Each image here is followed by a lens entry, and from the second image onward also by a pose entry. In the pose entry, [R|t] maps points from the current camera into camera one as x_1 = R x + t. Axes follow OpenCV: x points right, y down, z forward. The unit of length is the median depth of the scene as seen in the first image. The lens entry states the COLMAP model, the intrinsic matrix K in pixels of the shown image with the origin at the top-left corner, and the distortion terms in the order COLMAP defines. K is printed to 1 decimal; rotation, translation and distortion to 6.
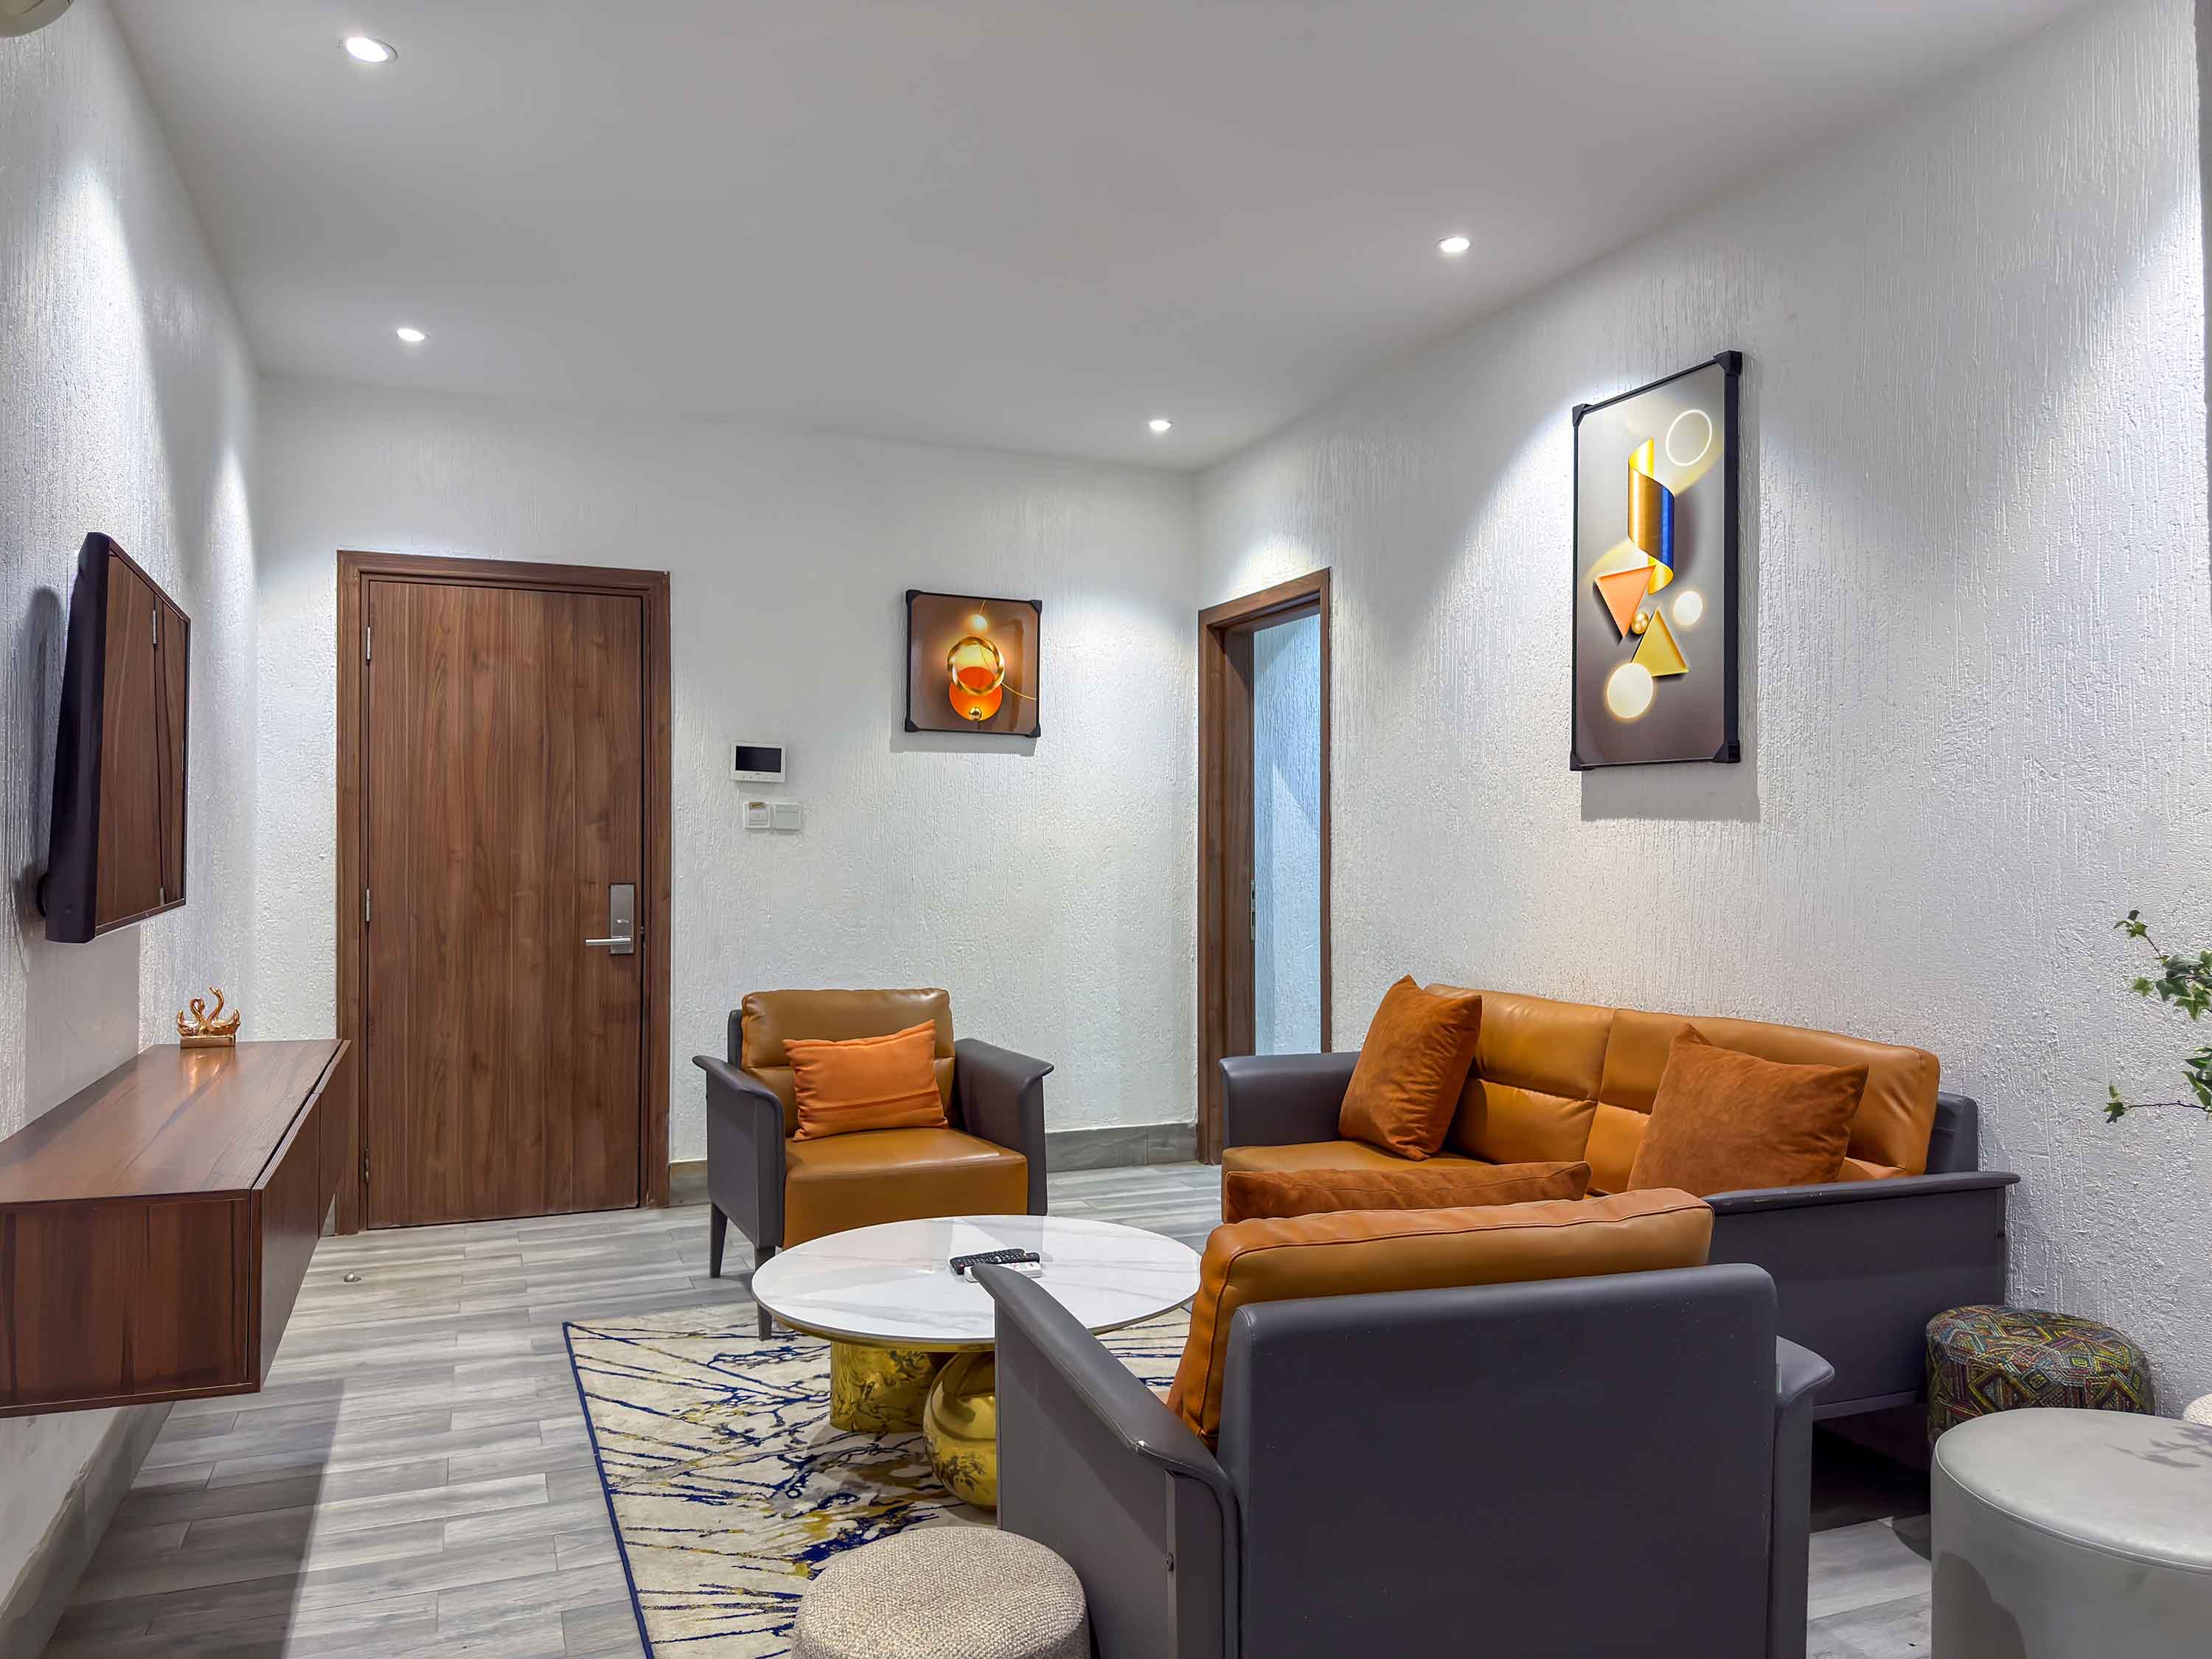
lens RADIAL K [[1581.7, 0, 1109.2], [0, 1581.7, 831.8], [0, 0, 1]] dist [0.000177, -0.005120]
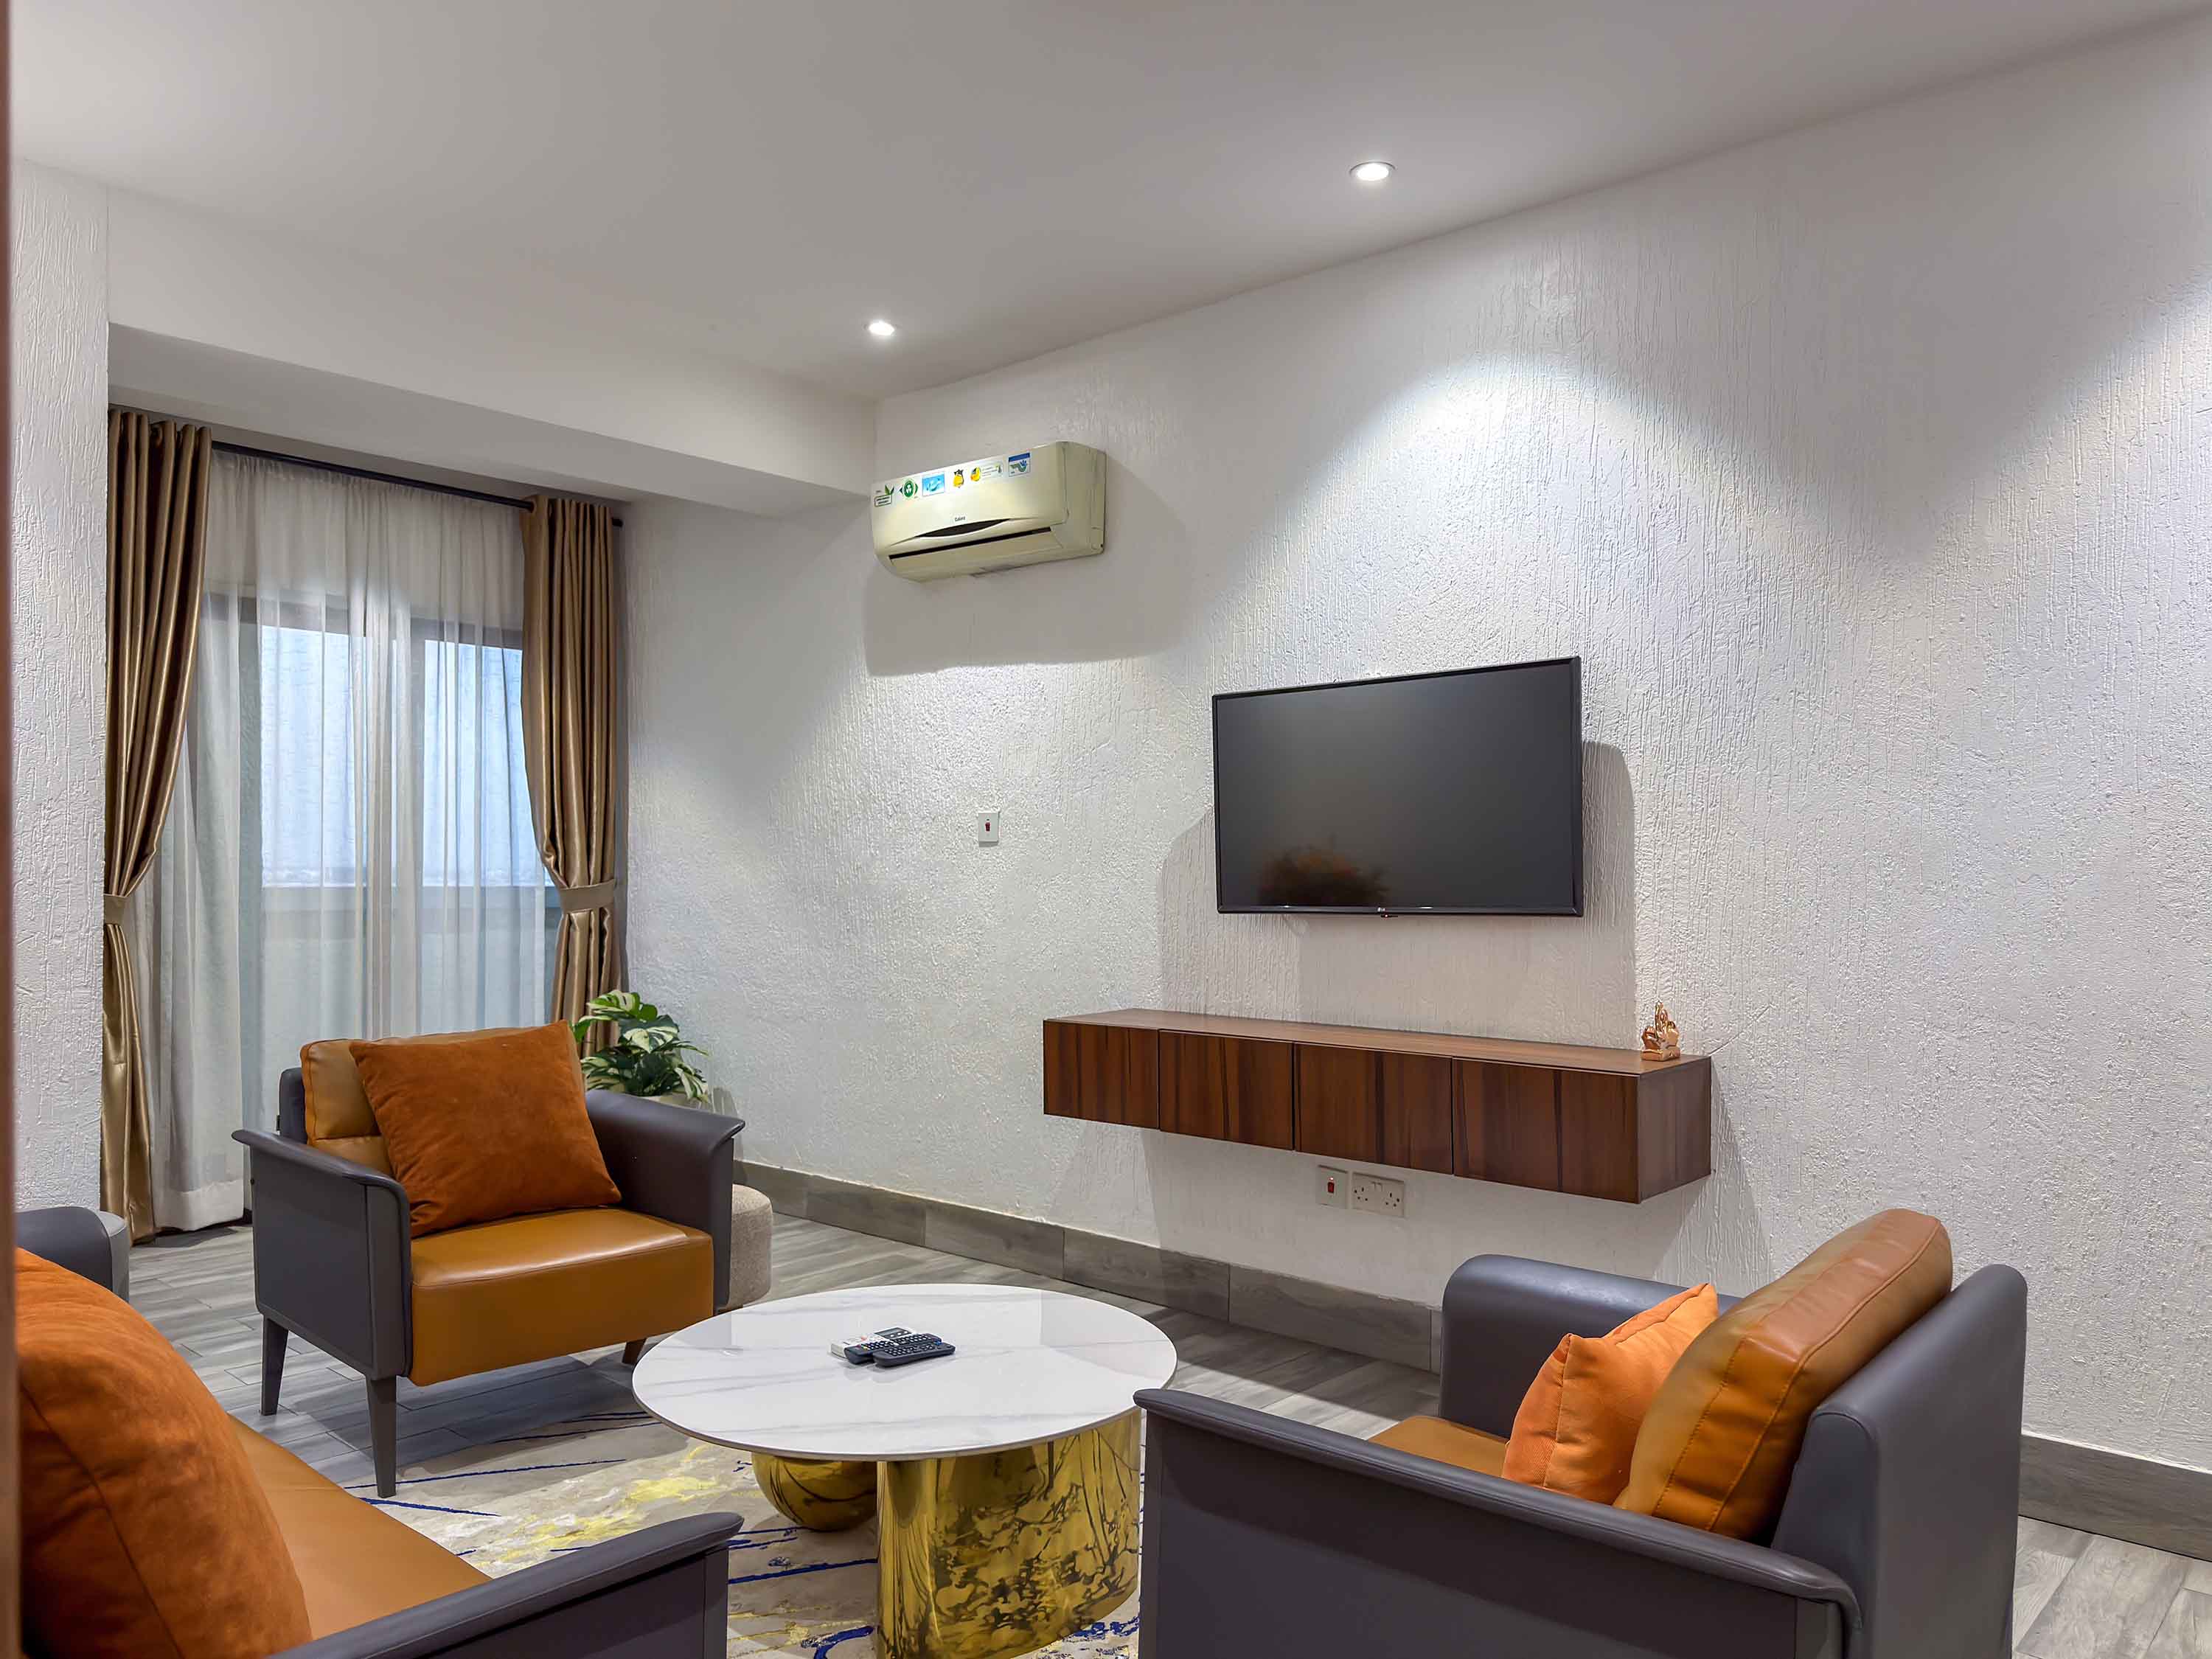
lens RADIAL K [[1581.7, 0, 1109.2], [0, 1581.7, 831.8], [0, 0, 1]] dist [0.000177, -0.005120]
pose [[-0.898002, -0.013640, -0.439779, 0.180469], [0.002491, 0.999346, -0.036080, 0.028226], [0.439984, -0.033495, -0.897381, 1.655733]]
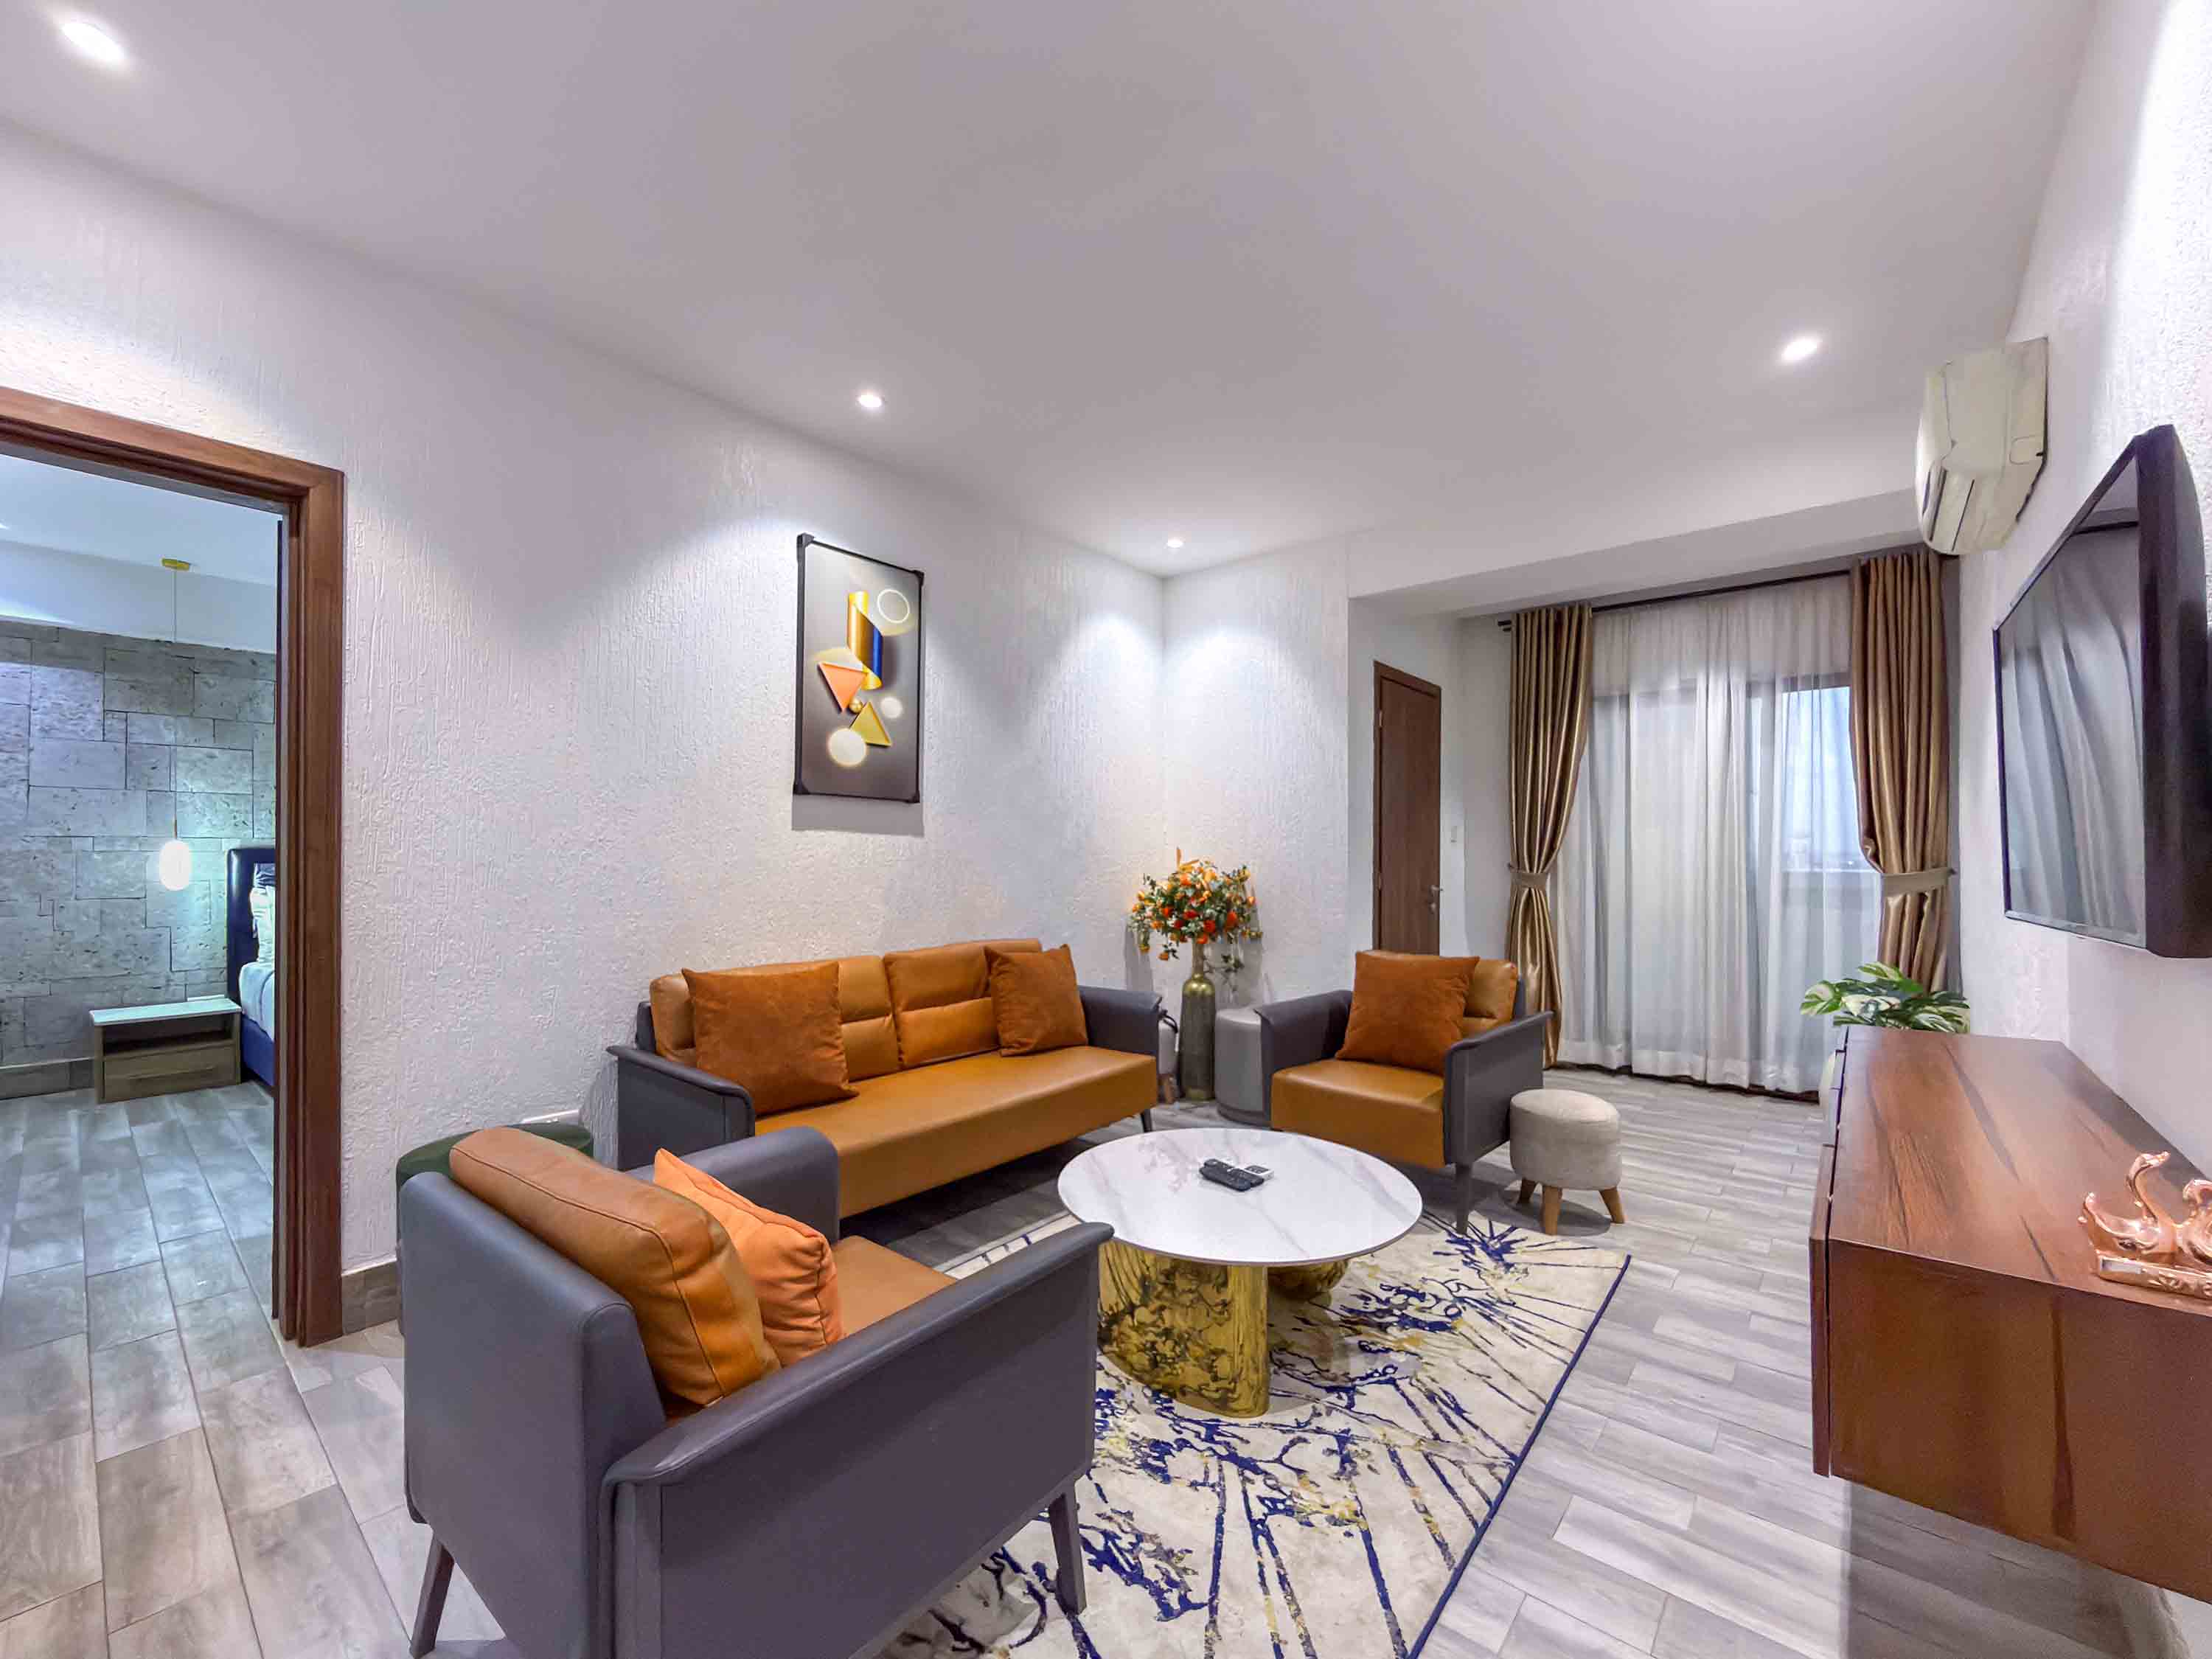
lens RADIAL K [[902.4, 0, 1118.6], [0, 902.4, 860.6], [0, 0, 1]] dist [0.003625, 0.000324]
pose [[-0.472300, -0.005735, 0.881419, -0.619265], [-0.011722, 0.999931, 0.000225, 0.017799], [-0.881360, -0.010226, -0.472335, 1.310017]]
